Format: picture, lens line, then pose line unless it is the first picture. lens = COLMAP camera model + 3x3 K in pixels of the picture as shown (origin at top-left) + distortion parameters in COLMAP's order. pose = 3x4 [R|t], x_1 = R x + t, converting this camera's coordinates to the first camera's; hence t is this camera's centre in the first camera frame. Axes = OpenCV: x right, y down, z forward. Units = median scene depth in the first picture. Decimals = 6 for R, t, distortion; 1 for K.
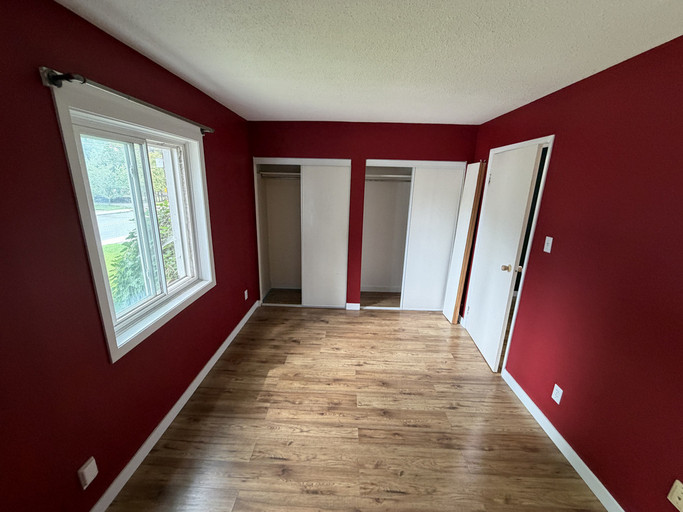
lens RADIAL K [[272.5, 0, 340.0], [0, 272.5, 255.2], [0, 0, 1]] dist [0.001321, 0.000594]
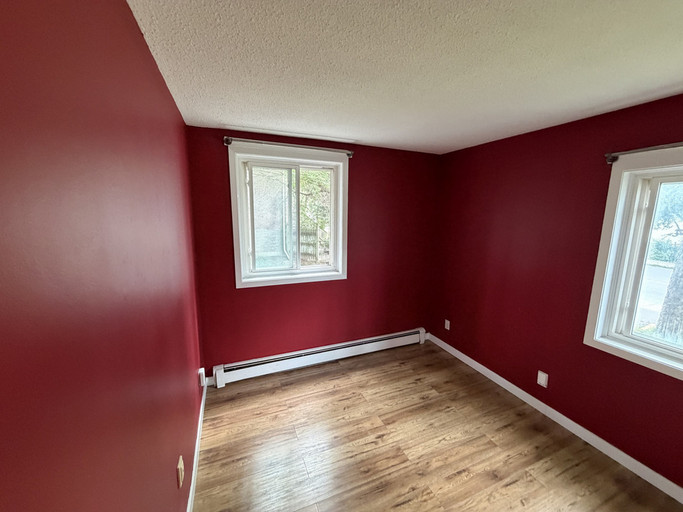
lens RADIAL K [[272.5, 0, 341.7], [0, 272.5, 256.7], [0, 0, 1]] dist [0.001321, 0.000594]
pose [[-0.910982, 0.023801, -0.411759, 0.809226], [-0.145262, 0.915852, 0.374318, -0.333425], [0.386019, 0.400810, -0.830868, 1.378296]]
